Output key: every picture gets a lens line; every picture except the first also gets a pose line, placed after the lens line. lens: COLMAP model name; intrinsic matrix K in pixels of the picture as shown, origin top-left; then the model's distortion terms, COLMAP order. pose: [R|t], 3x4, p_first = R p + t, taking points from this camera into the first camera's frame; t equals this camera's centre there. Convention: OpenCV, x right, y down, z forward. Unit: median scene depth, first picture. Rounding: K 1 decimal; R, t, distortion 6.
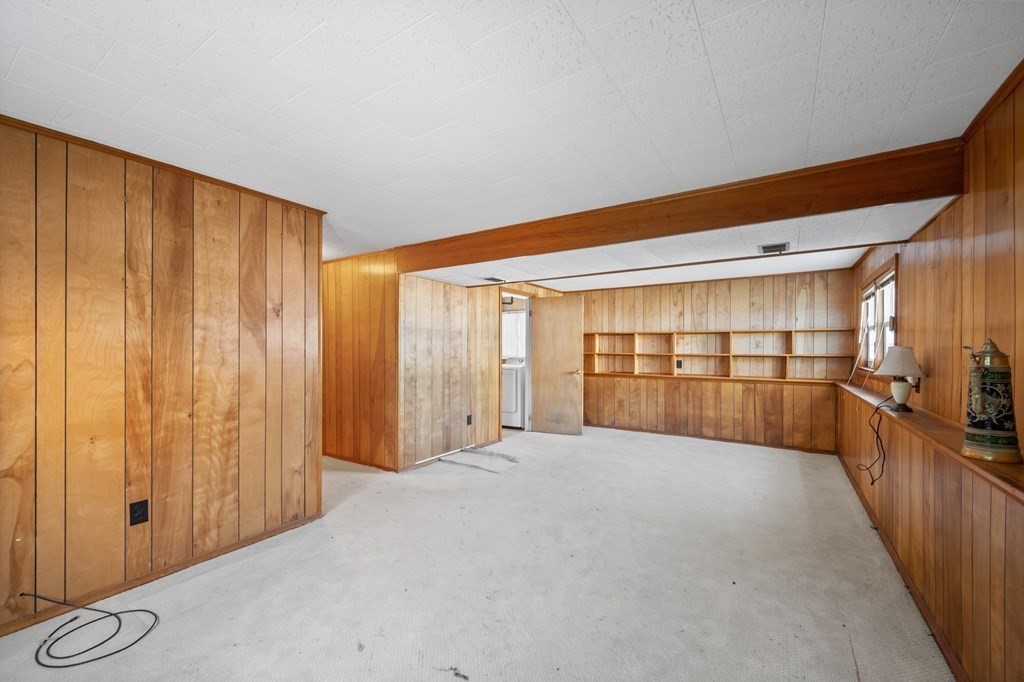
lens RADIAL K [[410.8, 0, 509.3], [0, 410.8, 348.6], [0, 0, 1]] dist [0.001165, -0.000500]
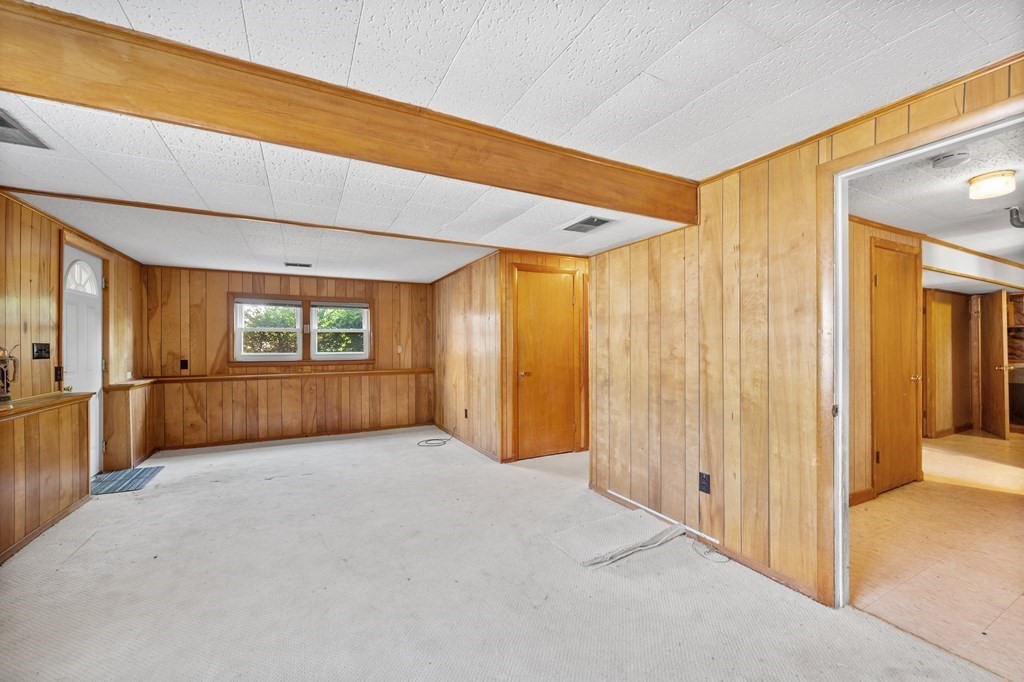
lens RADIAL K [[410.8, 0, 504.5], [0, 410.8, 344.2], [0, 0, 1]] dist [0.001165, -0.000500]
pose [[0.883064, -0.000153, -0.469253, -0.068138], [0.000713, 0.999999, 0.001014, 0.001526], [0.469253, -0.001230, 0.883063, 0.382721]]
